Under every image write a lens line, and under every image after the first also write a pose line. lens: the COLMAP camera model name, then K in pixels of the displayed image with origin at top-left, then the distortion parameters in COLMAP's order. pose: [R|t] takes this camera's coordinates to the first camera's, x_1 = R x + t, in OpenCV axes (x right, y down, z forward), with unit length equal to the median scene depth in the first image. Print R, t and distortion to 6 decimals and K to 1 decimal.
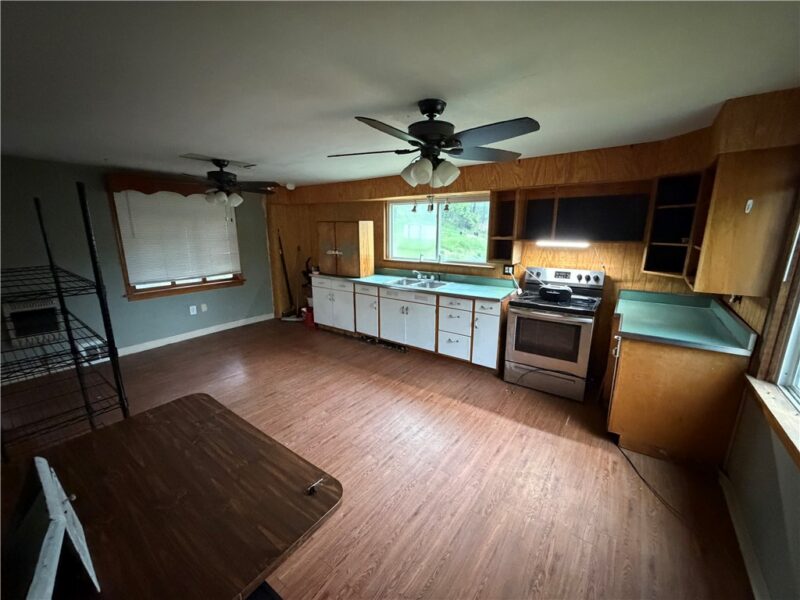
lens RADIAL K [[319.5, 0, 400.0], [0, 319.5, 300.0], [0, 0, 1]] dist [-0.000879, -0.000057]
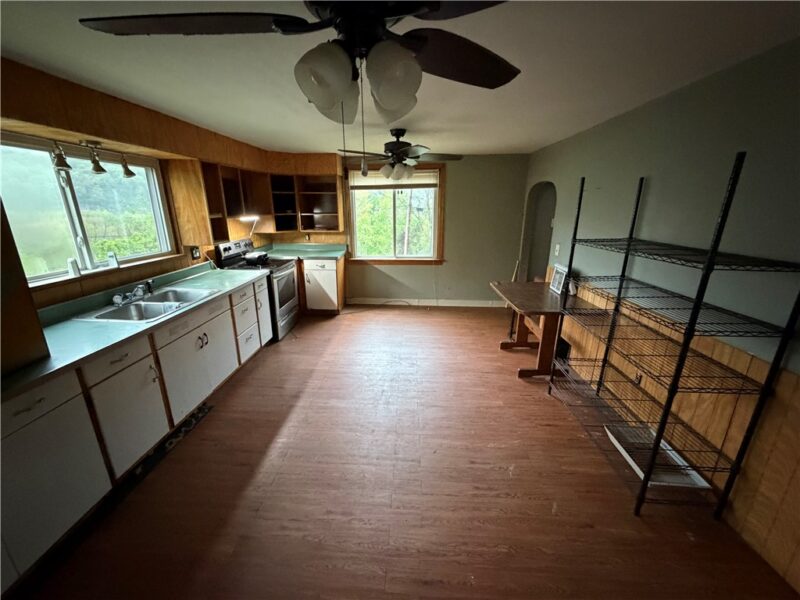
lens RADIAL K [[319.5, 0, 400.0], [0, 319.5, 300.0], [0, 0, 1]] dist [-0.000879, -0.000057]
pose [[-0.560560, -0.234749, 0.794144, -0.785494], [0.182816, 0.900240, 0.395154, -0.249595], [-0.807682, 0.366690, -0.461723, 1.117955]]
